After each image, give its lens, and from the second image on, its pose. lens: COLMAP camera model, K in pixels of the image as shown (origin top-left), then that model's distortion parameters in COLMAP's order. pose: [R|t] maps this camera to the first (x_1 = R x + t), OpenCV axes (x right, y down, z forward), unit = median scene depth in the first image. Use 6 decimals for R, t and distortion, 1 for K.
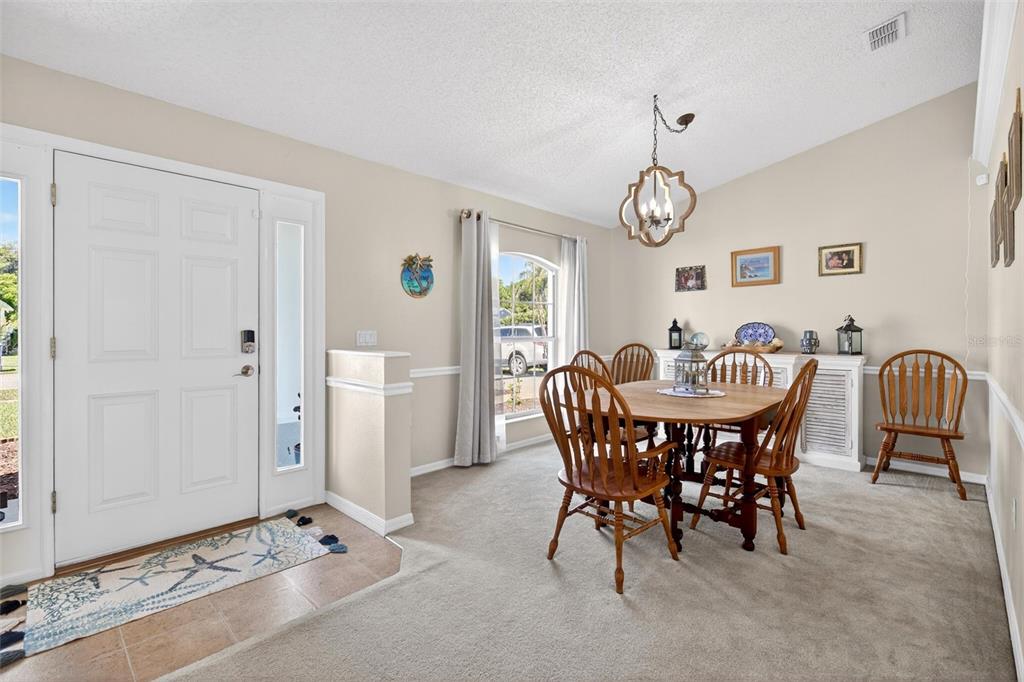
lens RADIAL K [[471.0, 0, 516.5], [0, 471.0, 342.3], [0, 0, 1]] dist [-0.000173, -0.000090]
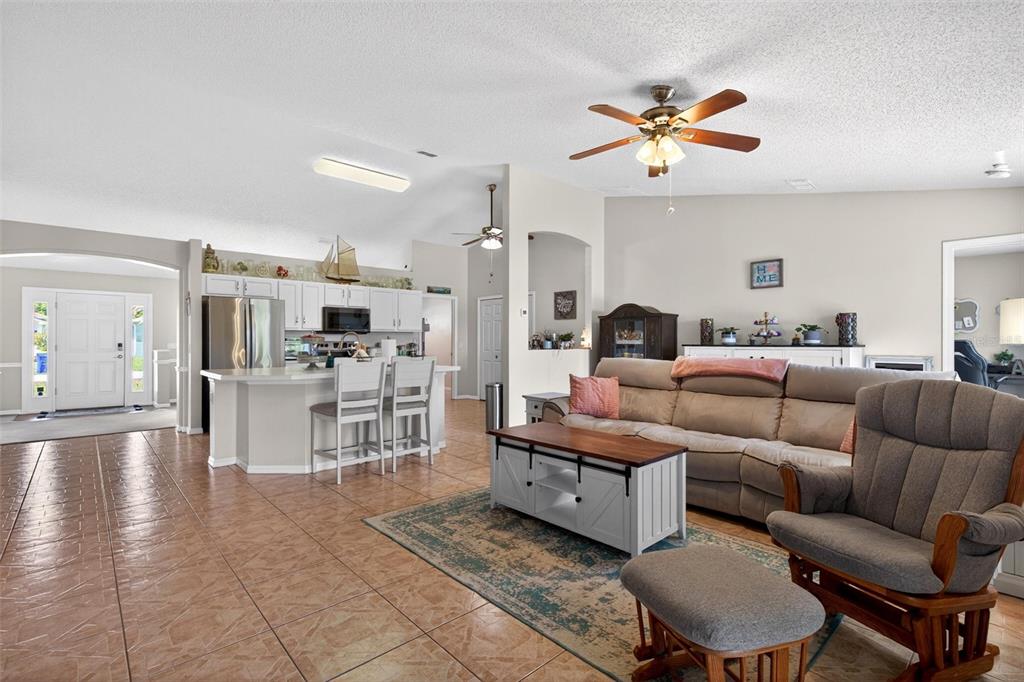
lens RADIAL K [[471.0, 0, 516.5], [0, 471.0, 342.3], [0, 0, 1]] dist [-0.000173, -0.000090]
pose [[0.997604, 0.000978, -0.069183, 2.081050], [-0.001965, 0.999897, -0.014203, 0.007508], [0.069162, 0.014305, 0.997503, -1.758795]]
